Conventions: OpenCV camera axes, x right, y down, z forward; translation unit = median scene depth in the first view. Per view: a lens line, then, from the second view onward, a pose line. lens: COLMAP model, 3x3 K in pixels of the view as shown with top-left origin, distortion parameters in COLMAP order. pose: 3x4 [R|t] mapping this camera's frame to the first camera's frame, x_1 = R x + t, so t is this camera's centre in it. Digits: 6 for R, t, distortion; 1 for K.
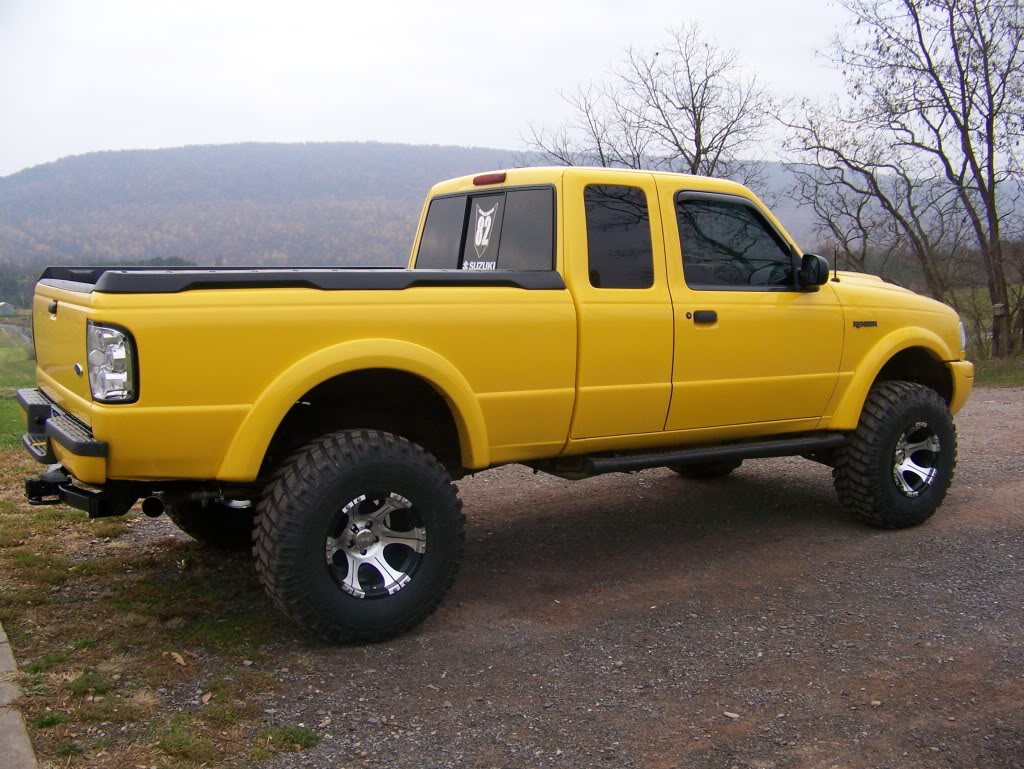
lens RADIAL K [[1069.1, 0, 512.0], [0, 1069.1, 384.5], [0, 0, 1]] dist [-0.243406, 0.324057]
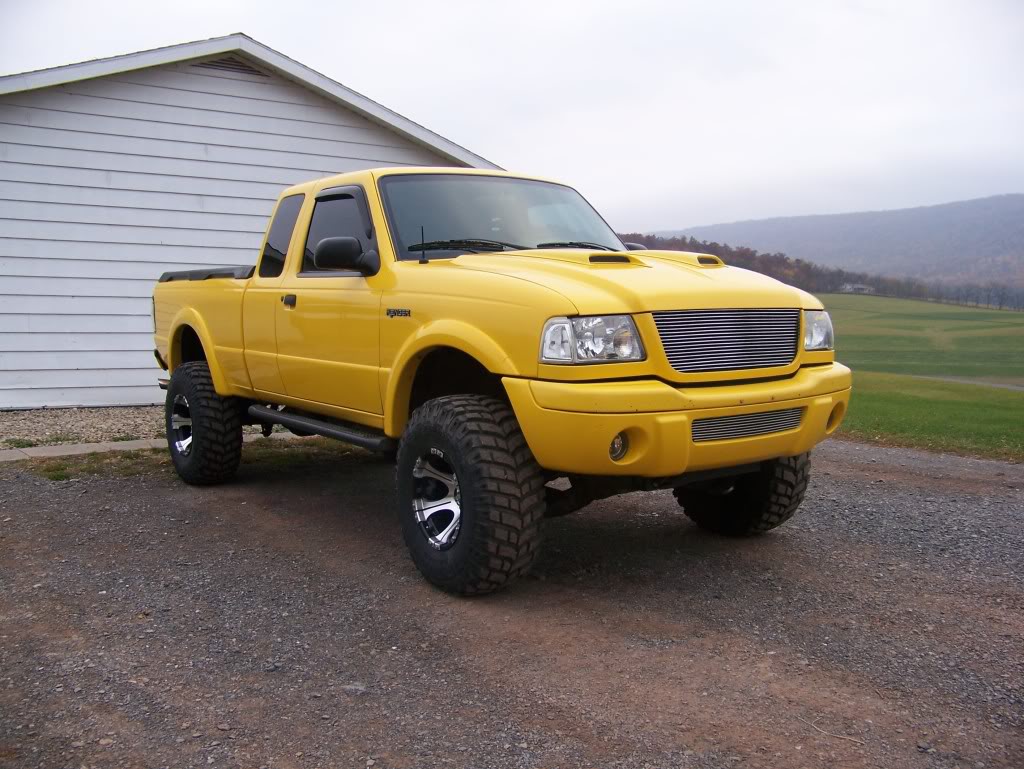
lens RADIAL K [[1069.1, 0, 512.0], [0, 1069.1, 384.5], [0, 0, 1]] dist [-0.243406, 0.324057]
pose [[0.059868, 0.078142, -0.995143, 1.353568], [-0.107557, 0.991632, 0.071396, -0.081314], [0.992395, 0.102760, 0.067771, 1.180814]]
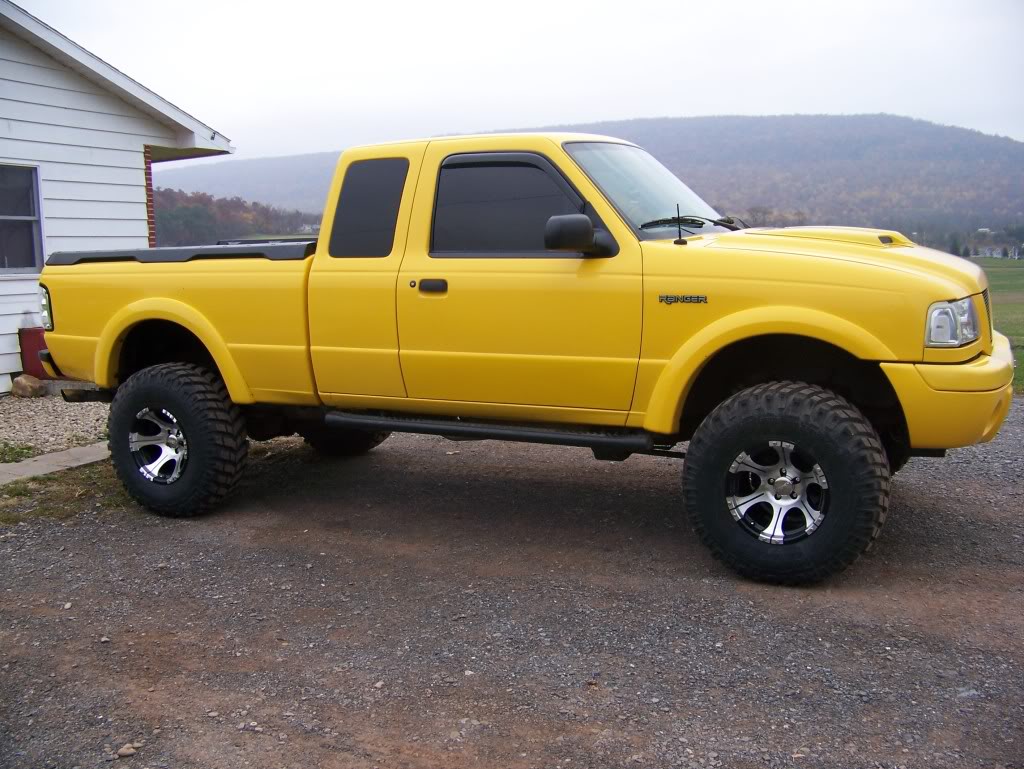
lens RADIAL K [[1069.1, 0, 512.0], [0, 1069.1, 384.5], [0, 0, 1]] dist [-0.243406, 0.324057]
pose [[0.537159, 0.102026, -0.837287, 1.055355], [-0.063642, 0.994730, 0.080382, -0.057295], [0.841076, 0.010109, 0.540822, 0.539904]]
